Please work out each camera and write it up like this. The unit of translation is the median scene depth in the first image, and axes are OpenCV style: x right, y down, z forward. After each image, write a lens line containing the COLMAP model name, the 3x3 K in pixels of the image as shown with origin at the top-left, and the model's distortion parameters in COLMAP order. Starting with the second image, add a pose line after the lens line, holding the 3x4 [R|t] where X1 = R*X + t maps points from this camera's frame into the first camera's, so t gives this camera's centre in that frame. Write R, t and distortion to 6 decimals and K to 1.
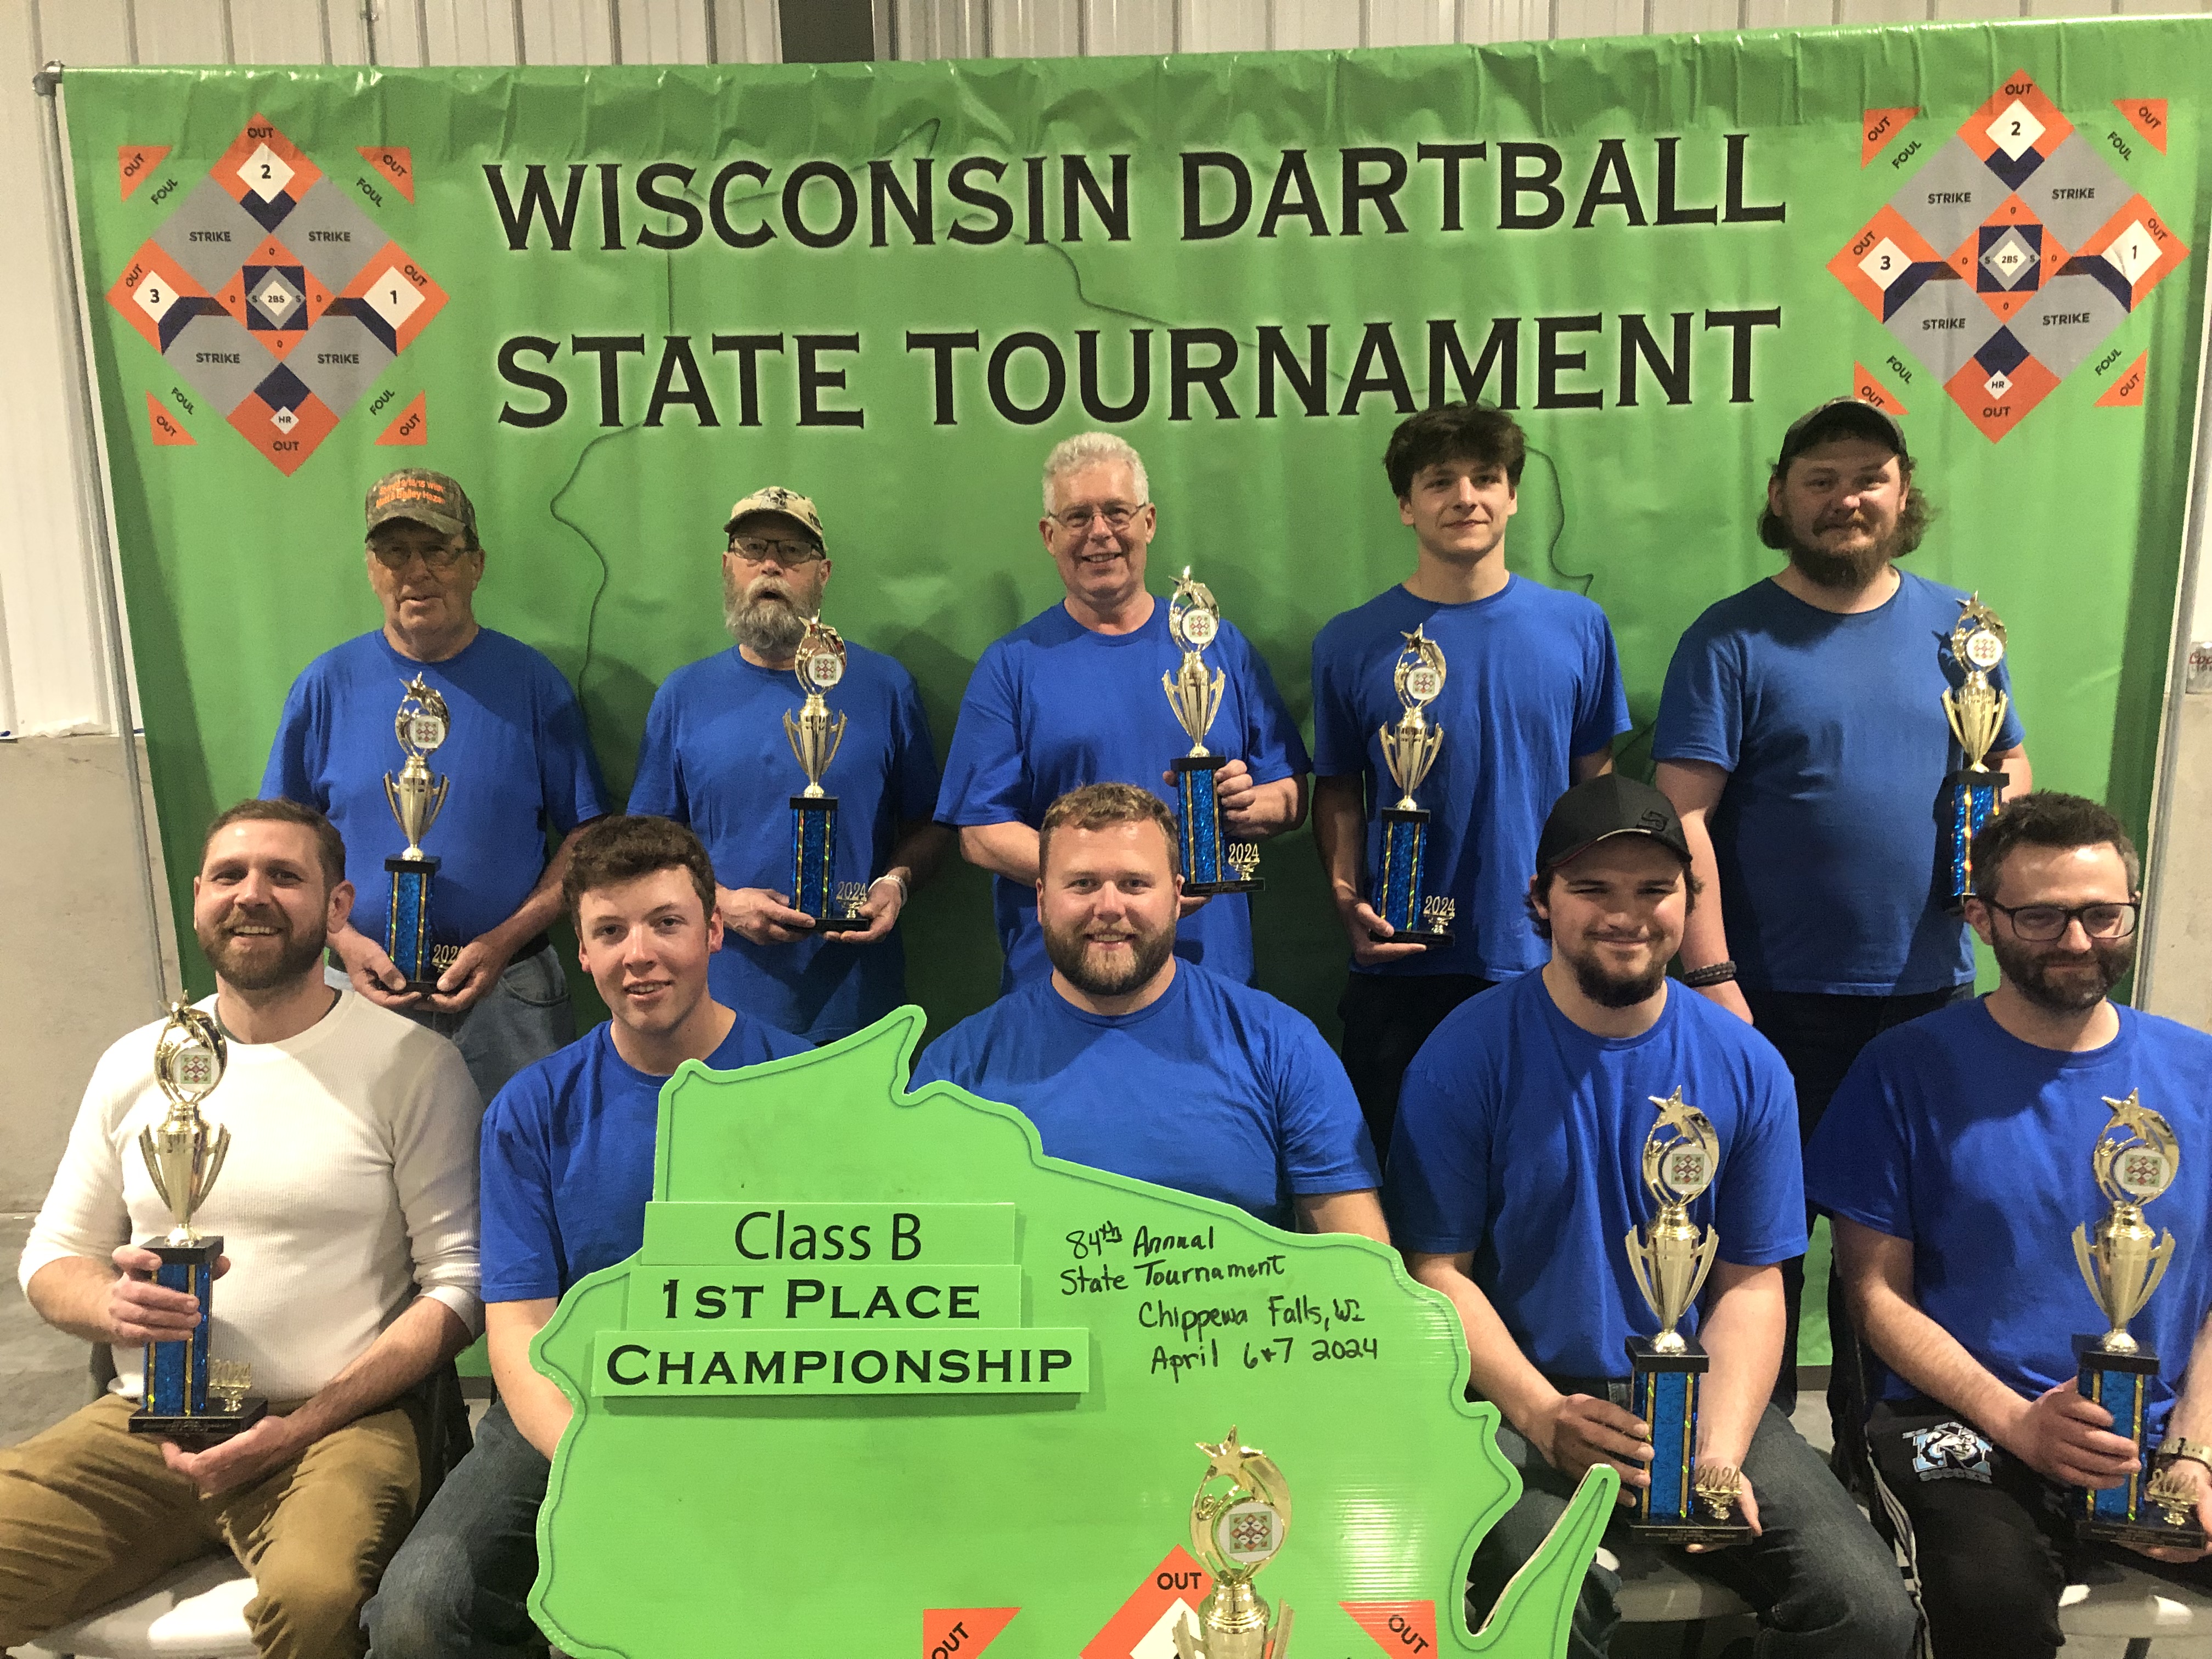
lens RADIAL K [[1790.2, 0, 1083.3], [0, 1790.2, 831.2], [0, 0, 1]] dist [0.002425, 0.019182]
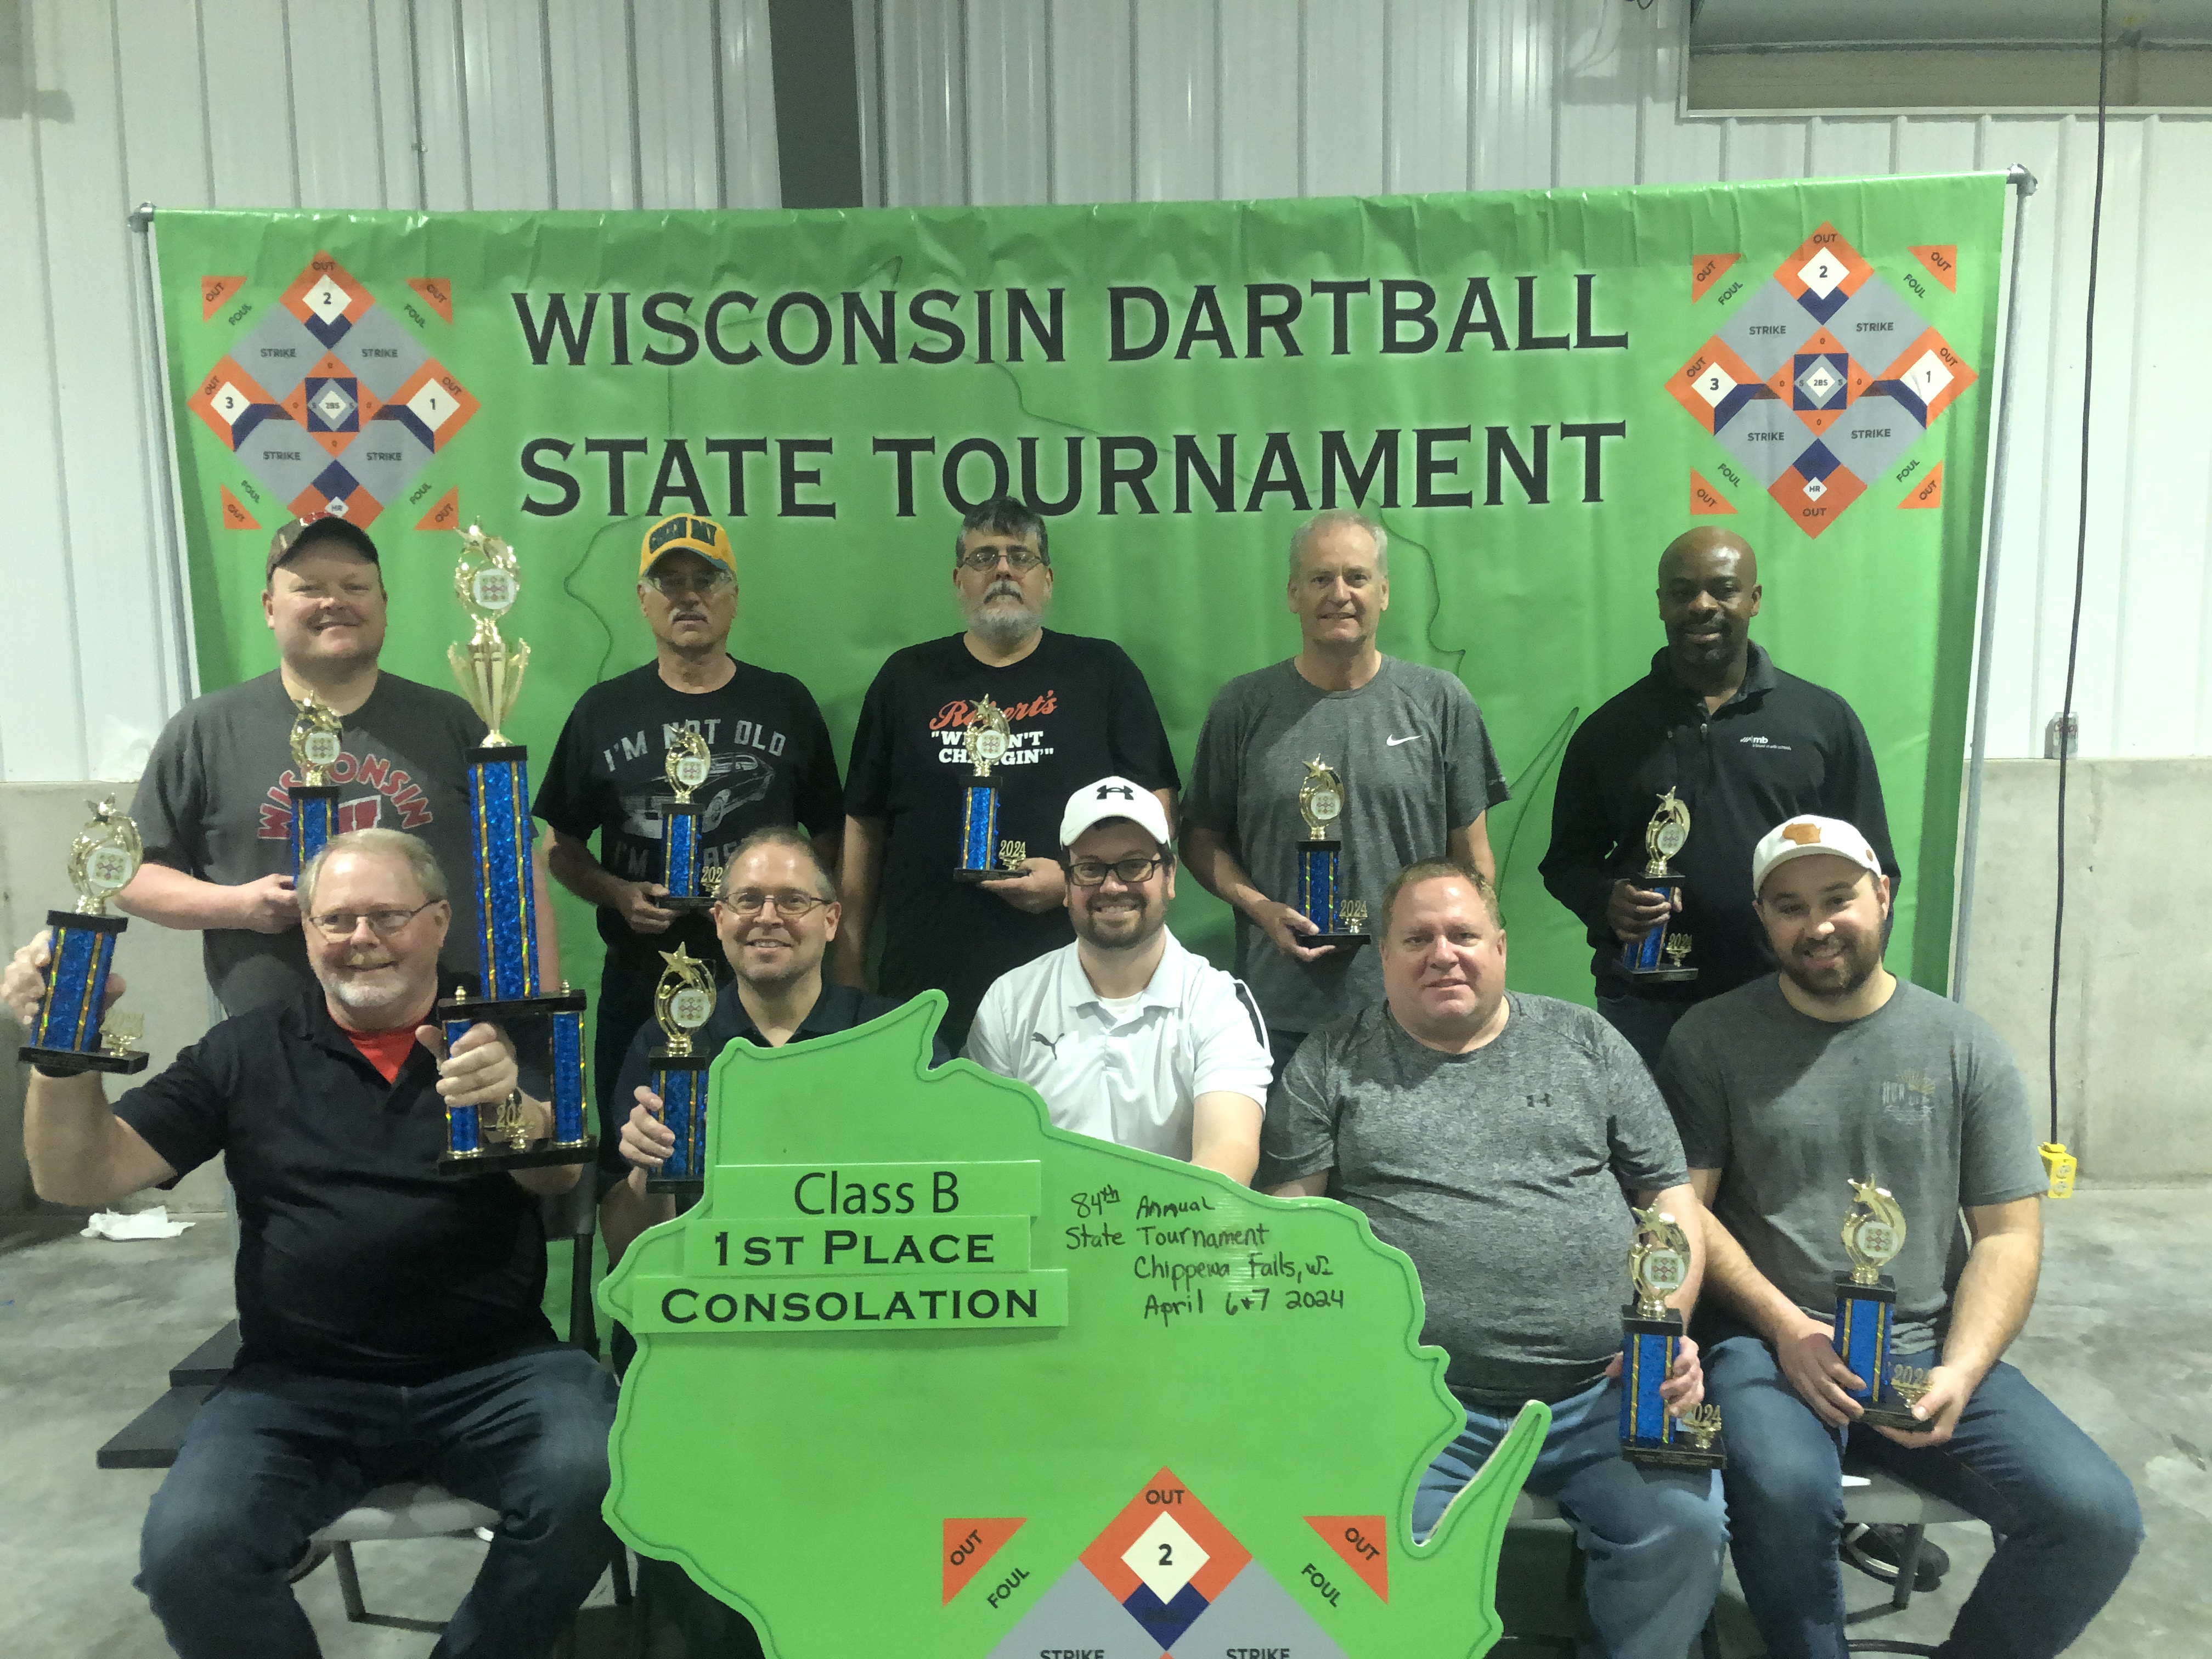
lens RADIAL K [[1790.0, 0, 1101.7], [0, 1790.0, 830.5], [0, 0, 1]] dist [0.018859, -0.015965]
pose [[0.999916, 0.008466, -0.009819, 0.063722], [-0.008813, 0.999320, -0.035800, 0.016545], [0.009510, 0.035884, 0.999311, -0.152021]]
